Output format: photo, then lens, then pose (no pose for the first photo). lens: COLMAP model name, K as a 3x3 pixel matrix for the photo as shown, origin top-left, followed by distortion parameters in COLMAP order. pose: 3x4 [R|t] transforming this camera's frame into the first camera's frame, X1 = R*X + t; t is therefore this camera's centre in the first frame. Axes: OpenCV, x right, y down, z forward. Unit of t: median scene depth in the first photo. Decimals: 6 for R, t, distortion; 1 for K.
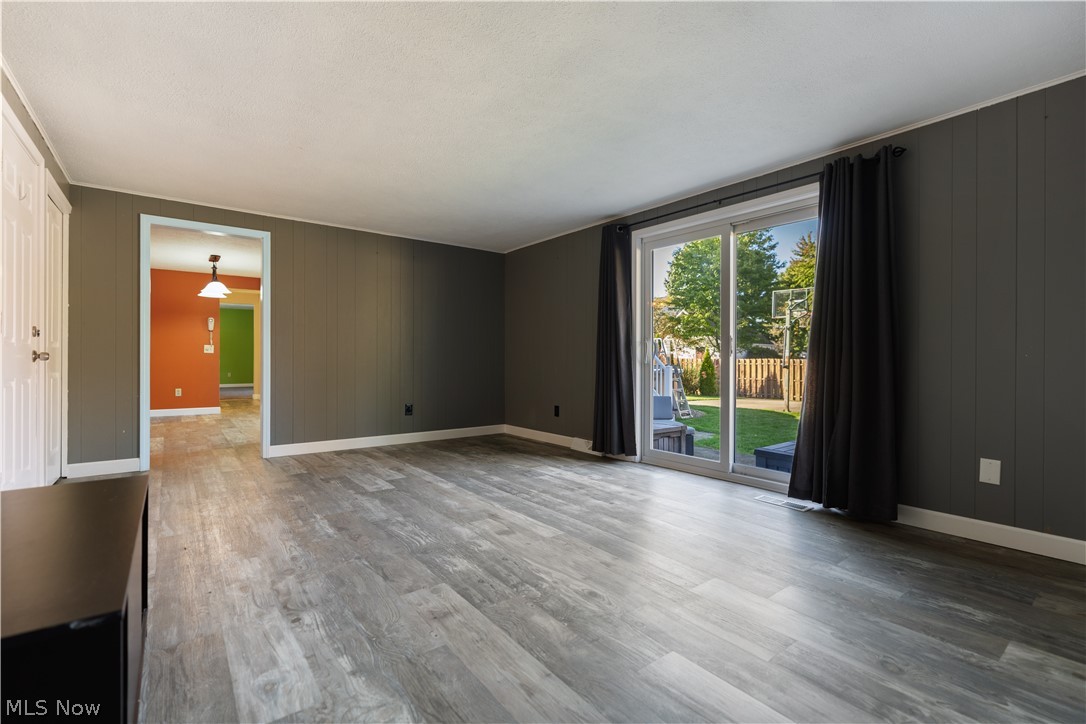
lens RADIAL K [[486.4, 0, 543.4], [0, 486.4, 361.4], [0, 0, 1]] dist [-0.003481, 0.000763]
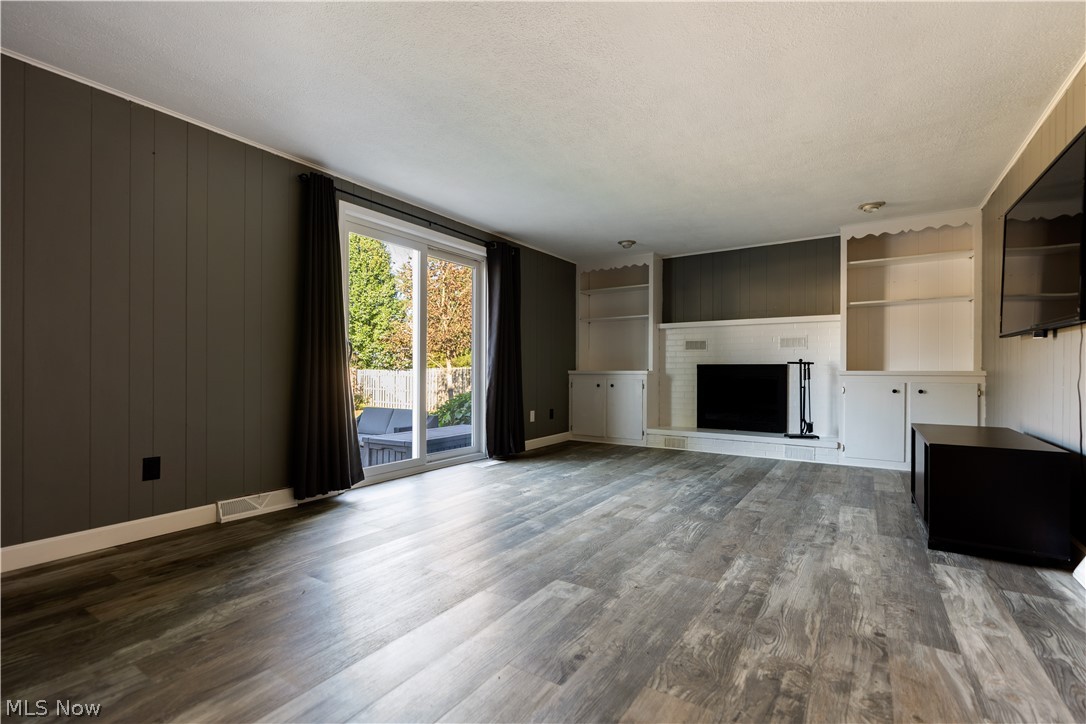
lens RADIAL K [[486.4, 0, 543.4], [0, 486.4, 361.4], [0, 0, 1]] dist [-0.003481, 0.000763]
pose [[-0.326532, 0.013152, 0.945095, -1.172805], [0.000292, 0.999905, -0.013814, 0.006240], [-0.945186, -0.004234, -0.326504, 1.652947]]
